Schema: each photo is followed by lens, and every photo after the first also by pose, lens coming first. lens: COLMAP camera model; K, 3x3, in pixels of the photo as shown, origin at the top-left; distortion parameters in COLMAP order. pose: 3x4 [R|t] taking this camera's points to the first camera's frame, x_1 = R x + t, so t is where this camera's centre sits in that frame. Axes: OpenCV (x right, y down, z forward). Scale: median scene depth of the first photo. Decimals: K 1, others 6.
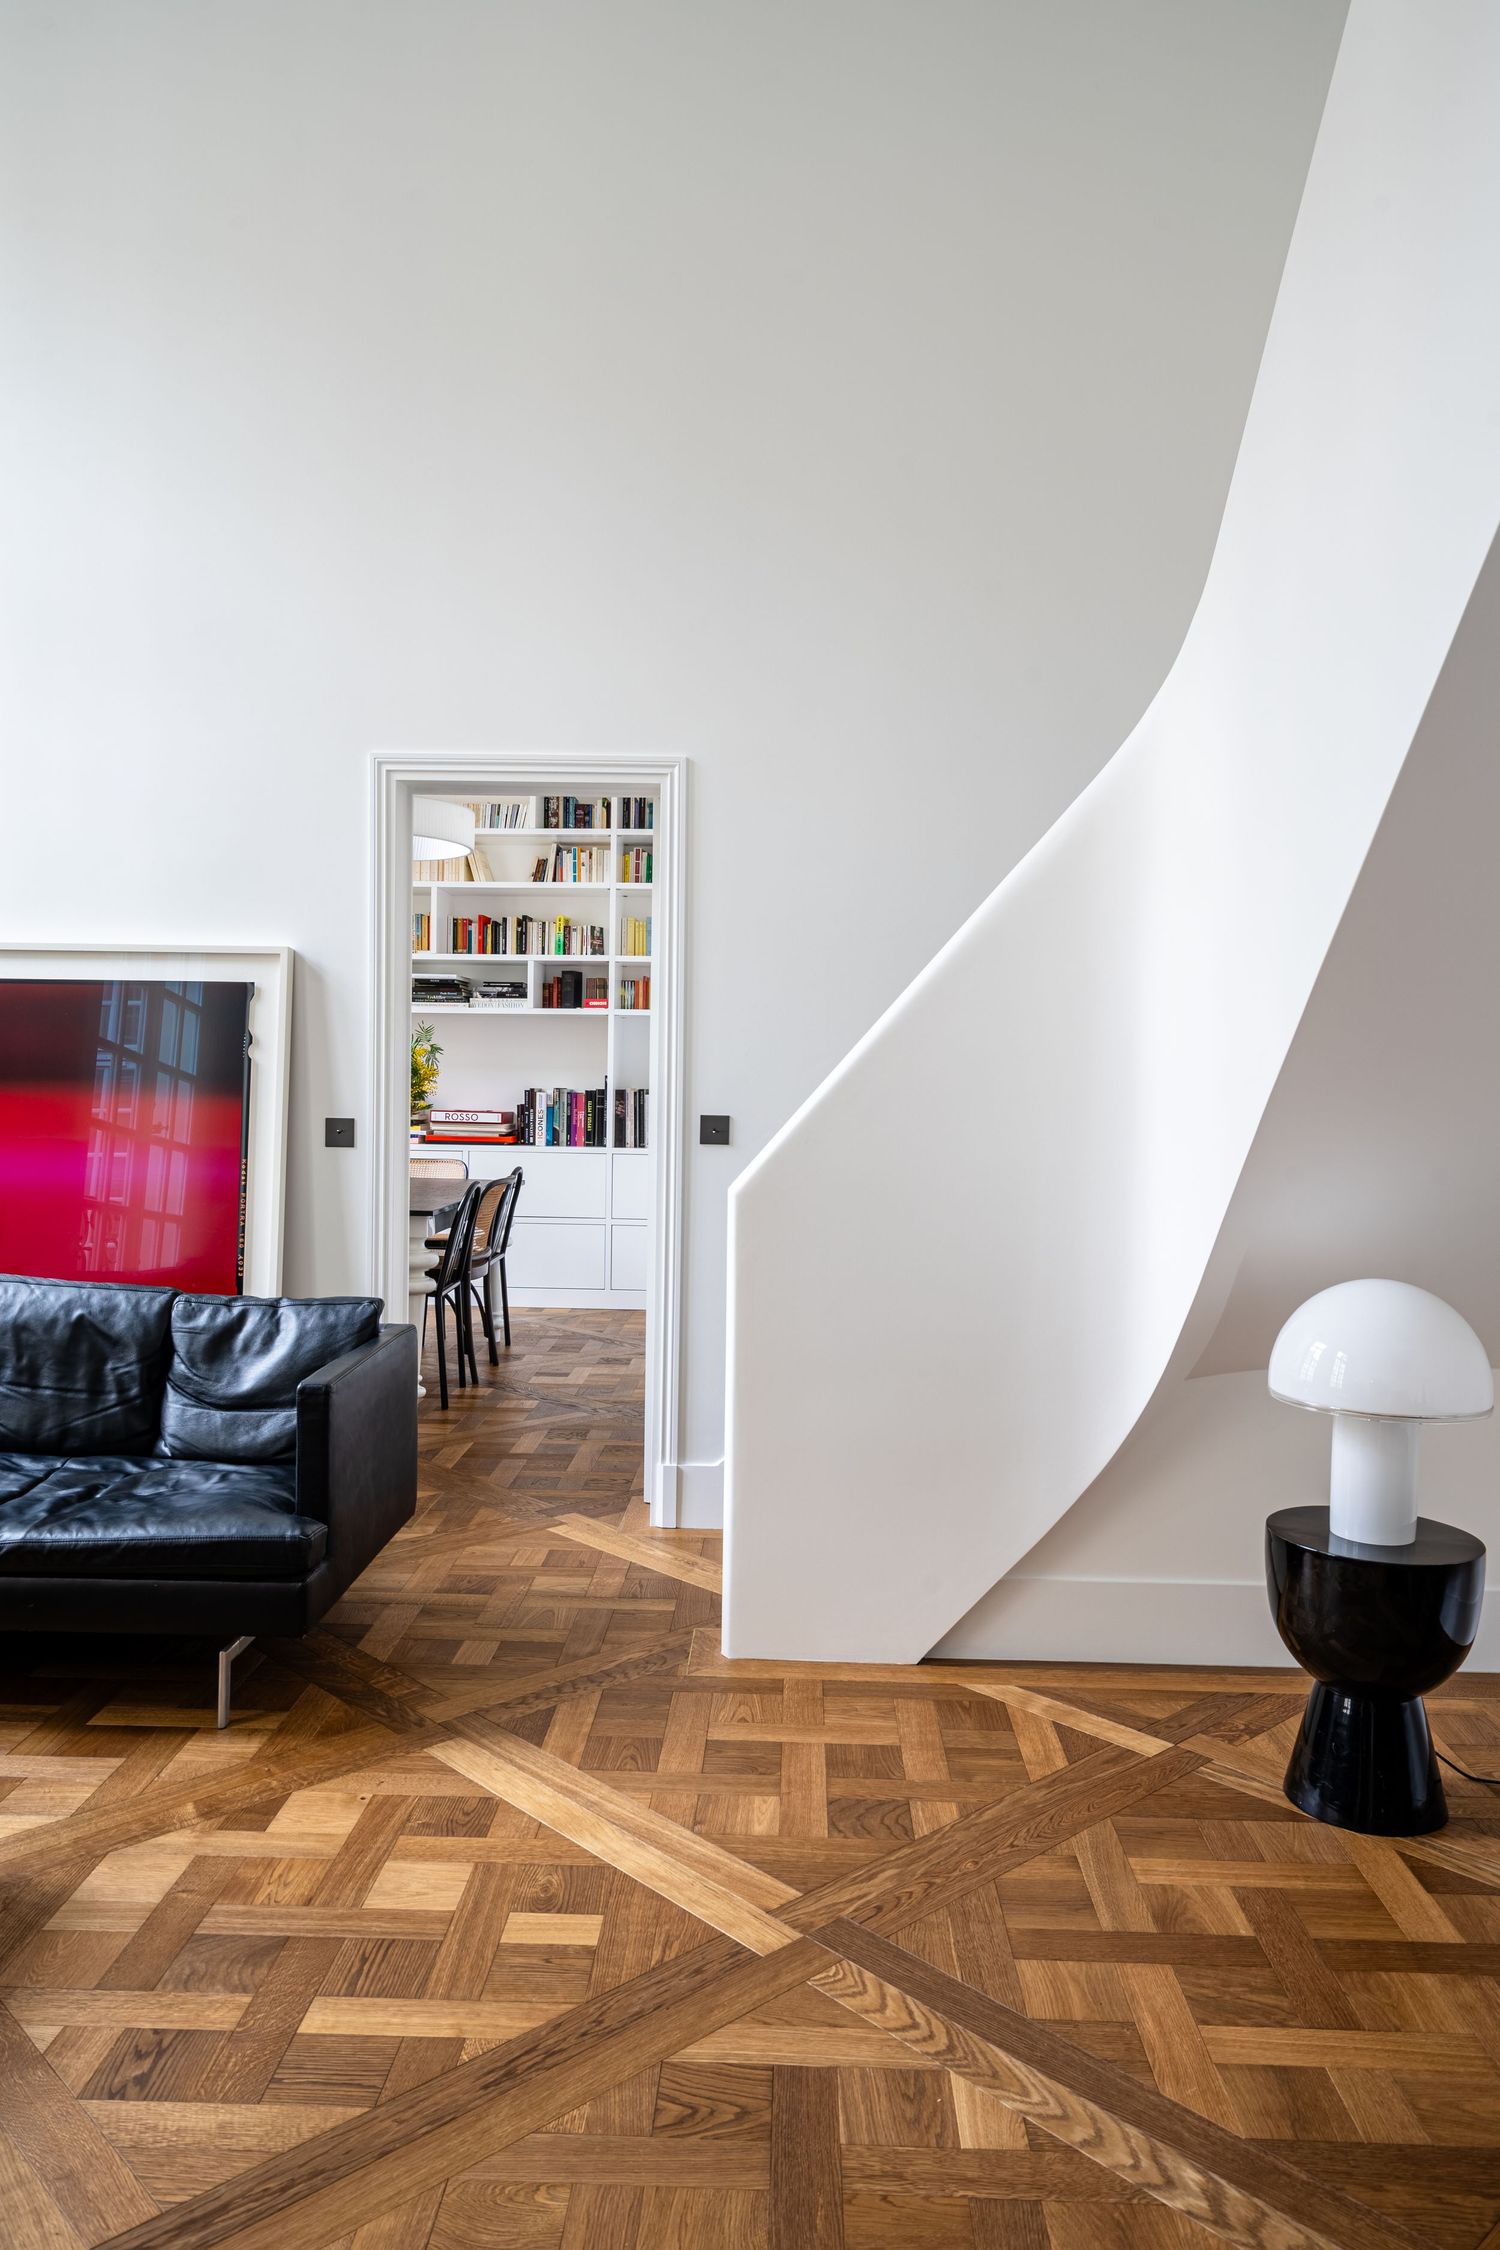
lens RADIAL K [[1553.1, 0, 748.6], [0, 1553.1, 1117.0], [0, 0, 1]] dist [-0.013598, 0.017573]
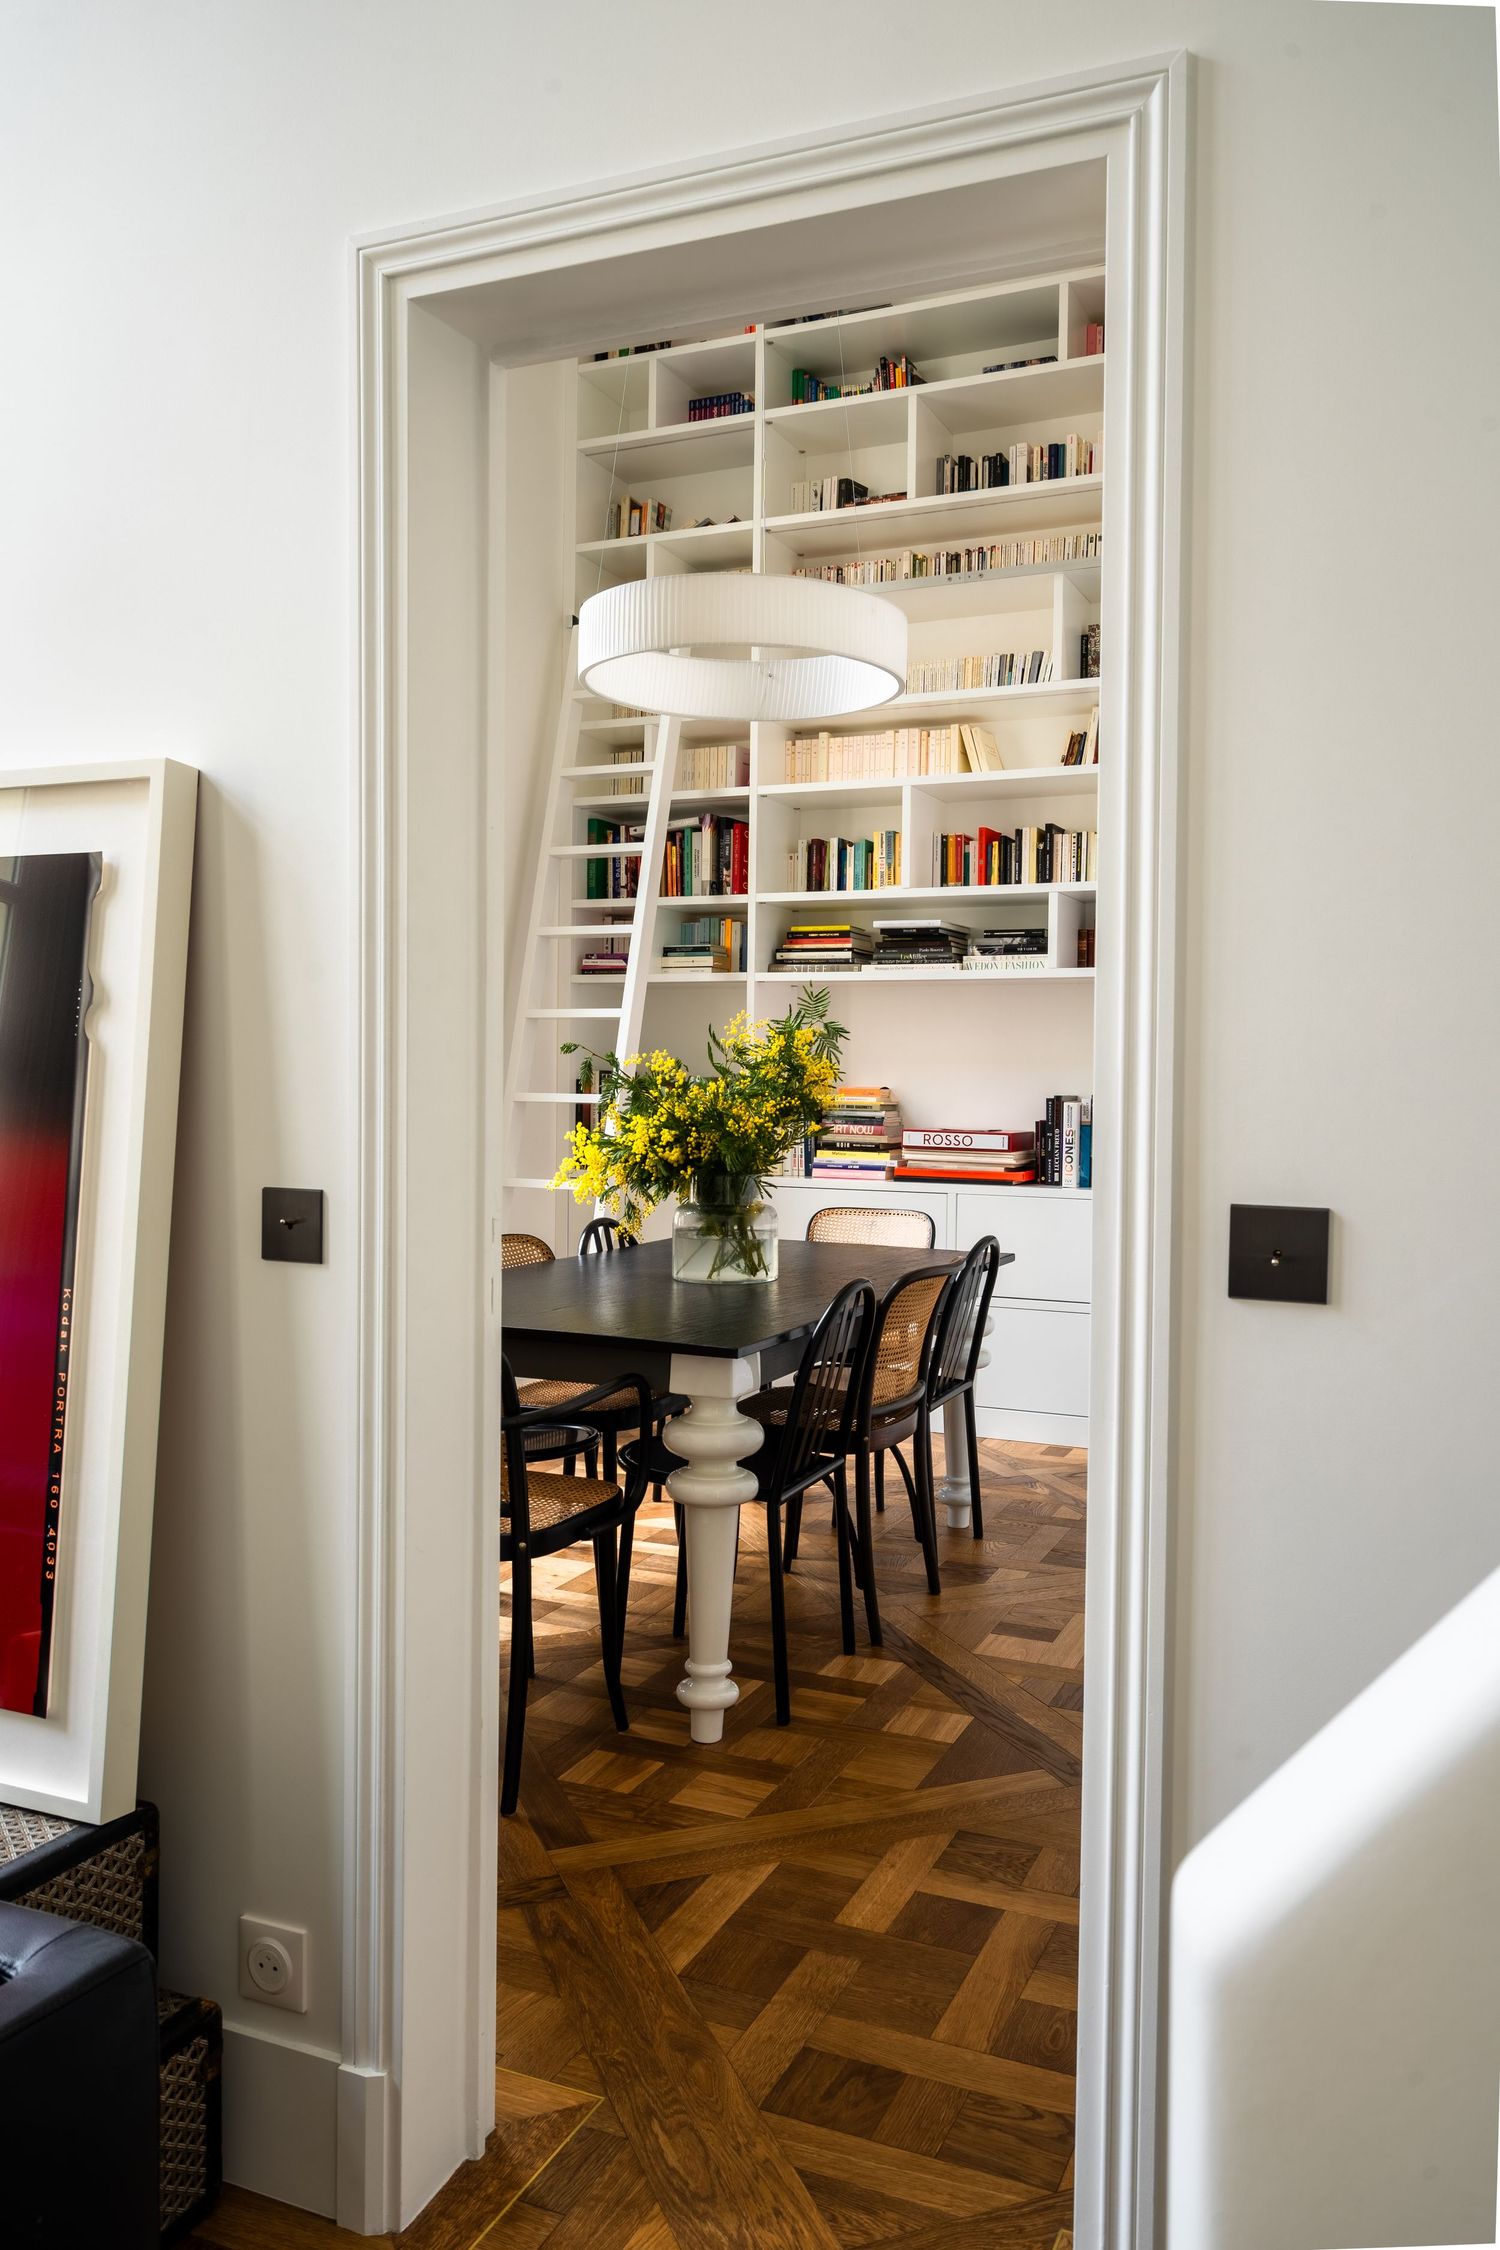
lens RADIAL K [[1700.1, 0, 756.0], [0, 1700.1, 1129.6], [0, 0, 1]] dist [-0.000880, -0.000842]
pose [[0.928551, 0.006945, -0.371139, 0.003438], [-0.004767, 0.999966, 0.006784, -0.008736], [0.371174, -0.004530, 0.928552, 0.313062]]
